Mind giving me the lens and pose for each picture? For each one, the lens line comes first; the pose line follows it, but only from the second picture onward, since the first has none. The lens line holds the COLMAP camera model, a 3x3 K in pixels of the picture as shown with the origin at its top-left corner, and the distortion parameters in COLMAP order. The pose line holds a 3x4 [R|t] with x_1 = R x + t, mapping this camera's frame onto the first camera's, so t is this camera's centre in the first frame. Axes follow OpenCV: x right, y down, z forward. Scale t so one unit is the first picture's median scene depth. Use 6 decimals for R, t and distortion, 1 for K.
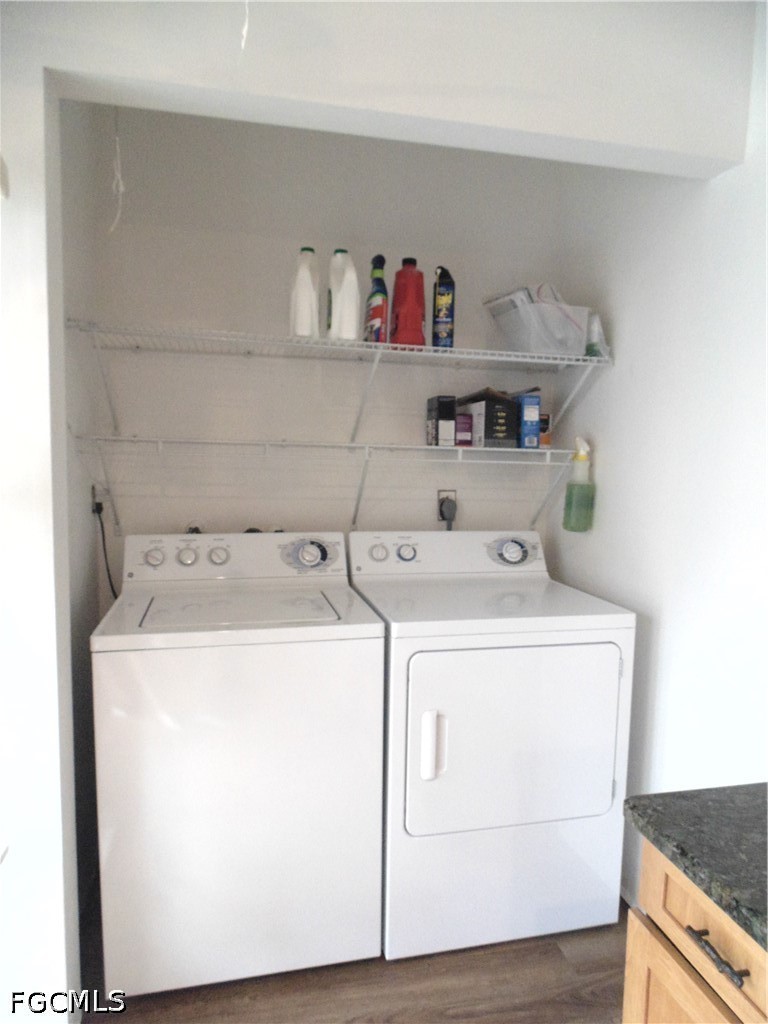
lens RADIAL K [[683.7, 0, 376.0], [0, 683.7, 513.4], [0, 0, 1]] dist [-0.014825, -0.001258]
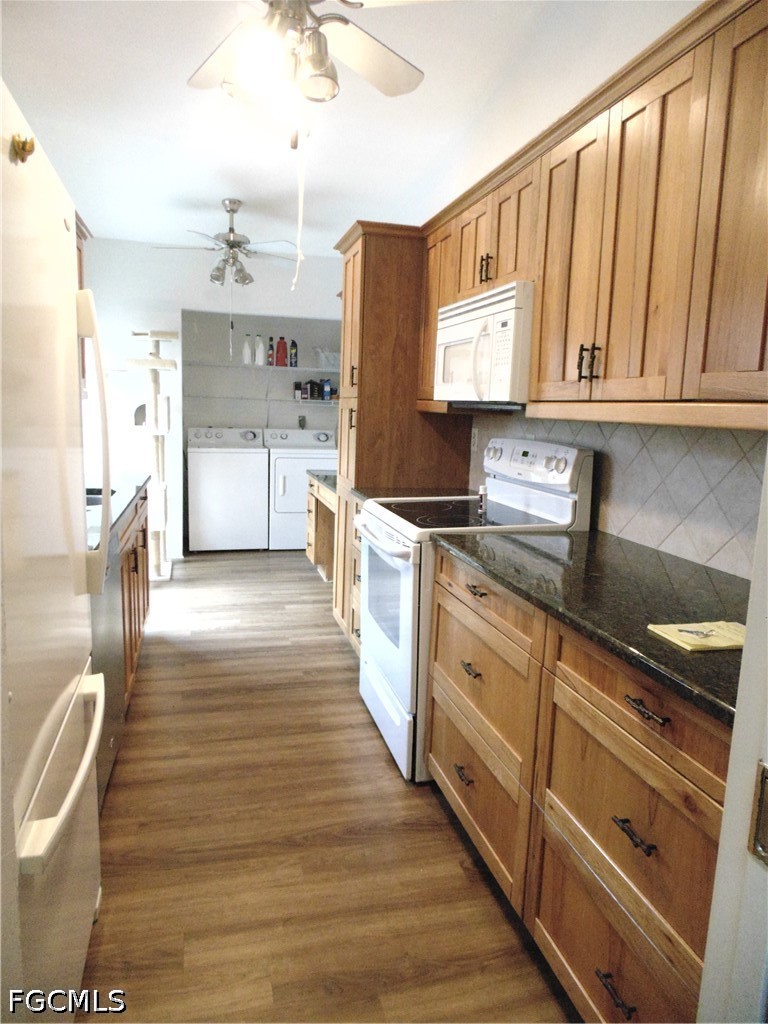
lens RADIAL K [[683.7, 0, 376.0], [0, 683.7, 513.4], [0, 0, 1]] dist [-0.014825, -0.001258]
pose [[0.999329, 0.008144, 0.035713, 0.361311], [-0.010577, 0.997597, 0.068476, 0.195782], [-0.035069, -0.068808, 0.997013, -2.082521]]
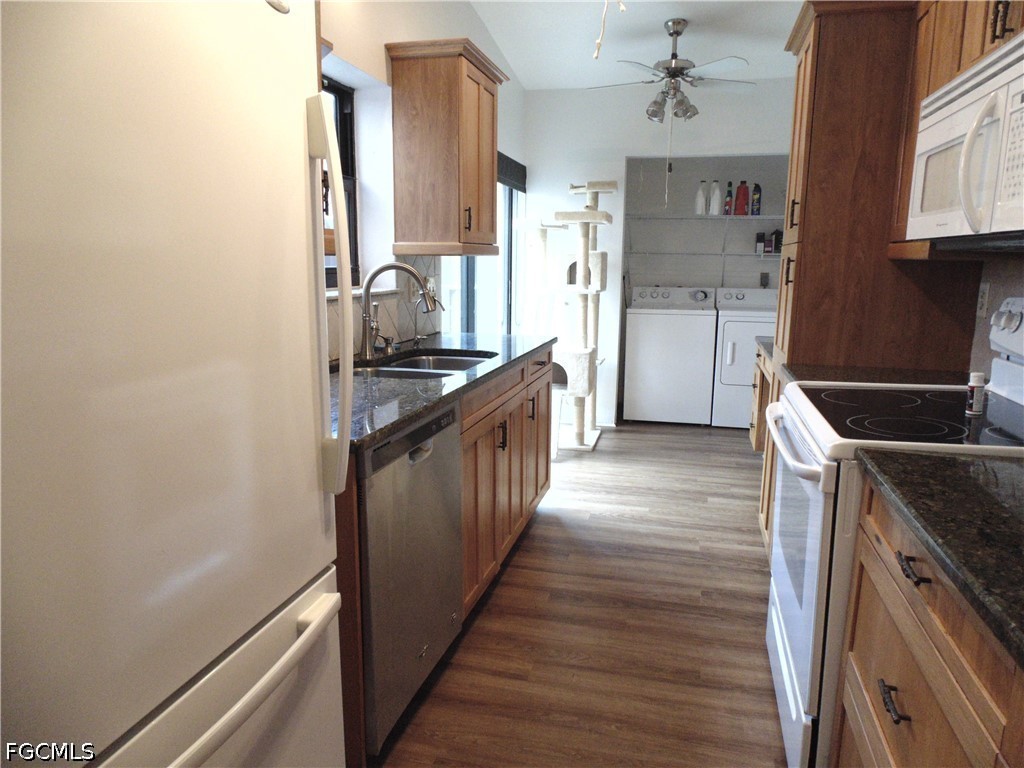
lens RADIAL K [[683.7, 0, 514.8], [0, 683.7, 385.8], [0, 0, 1]] dist [-0.014825, -0.001258]
pose [[0.893446, 0.071820, -0.443392, 0.476095], [-0.032828, 0.994935, 0.095009, 0.187189], [0.447970, -0.070330, 0.891278, -1.763325]]
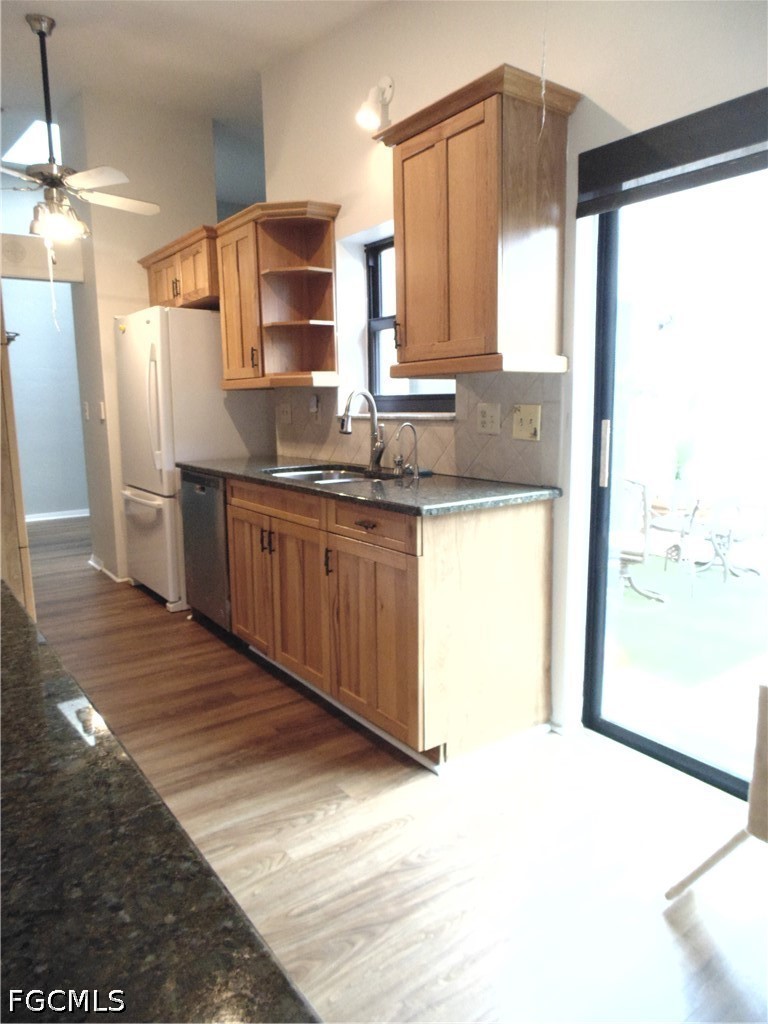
lens RADIAL K [[683.6, 0, 377.4], [0, 683.6, 507.0], [0, 0, 1]] dist [0.005579, -0.005026]
pose [[-0.917198, 0.055304, -0.394576, 0.259361], [-0.037545, 0.973916, 0.223779, 0.004830], [0.396660, 0.220064, -0.891197, 0.631916]]
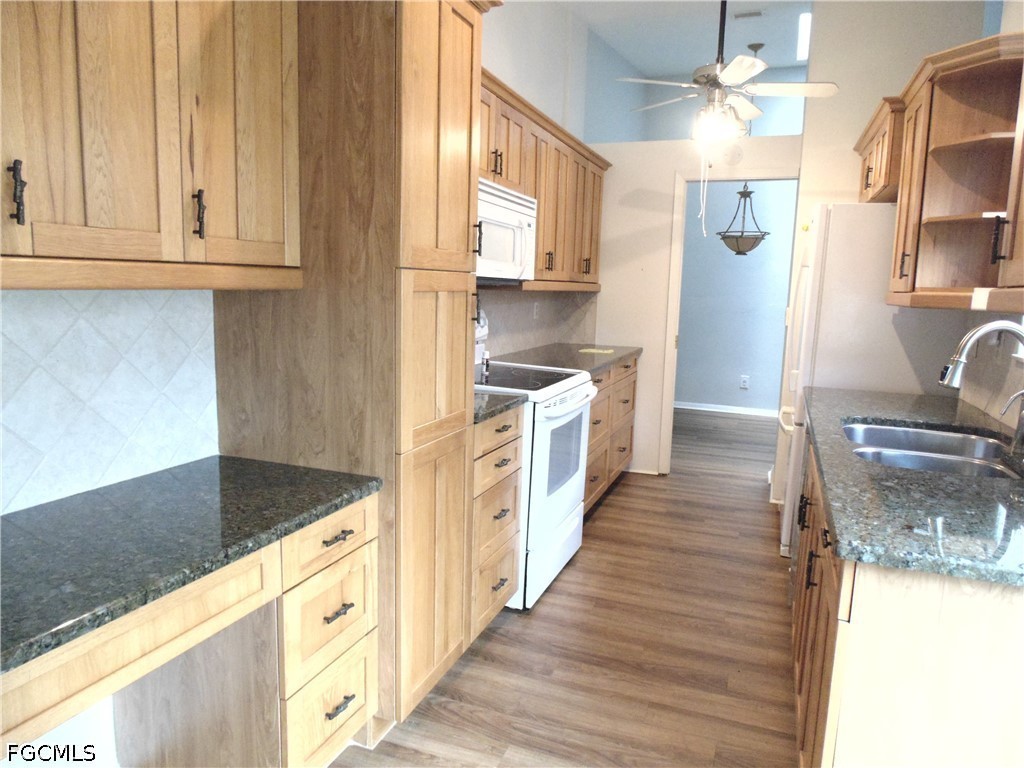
lens RADIAL K [[683.7, 0, 514.8], [0, 683.7, 385.8], [0, 0, 1]] dist [-0.014825, -0.001258]
pose [[-0.836539, -0.126784, 0.533037, -0.241668], [-0.000702, 0.973107, 0.230353, -0.036497], [-0.547907, 0.192325, -0.814131, 0.372592]]
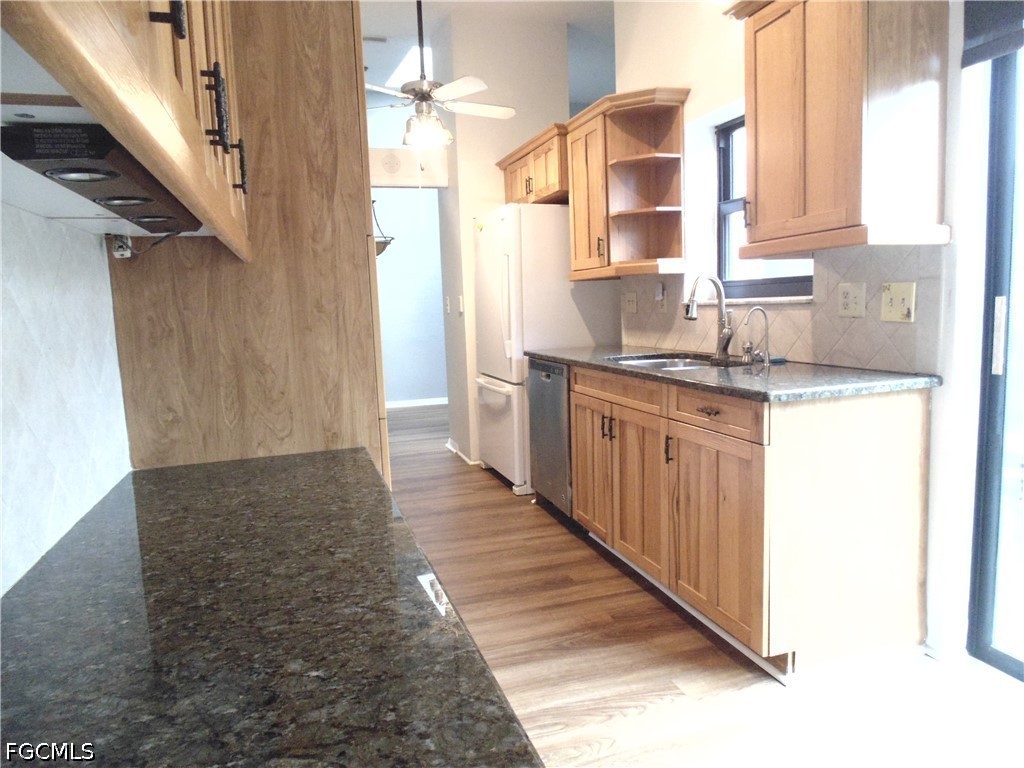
lens RADIAL K [[683.6, 0, 523.4], [0, 683.6, 382.7], [0, 0, 1]] dist [0.005579, -0.005026]
pose [[-0.993420, 0.028866, -0.110829, 0.241640], [0.006344, 0.980099, 0.198409, 0.026518], [0.114350, 0.196400, -0.973833, 0.635009]]
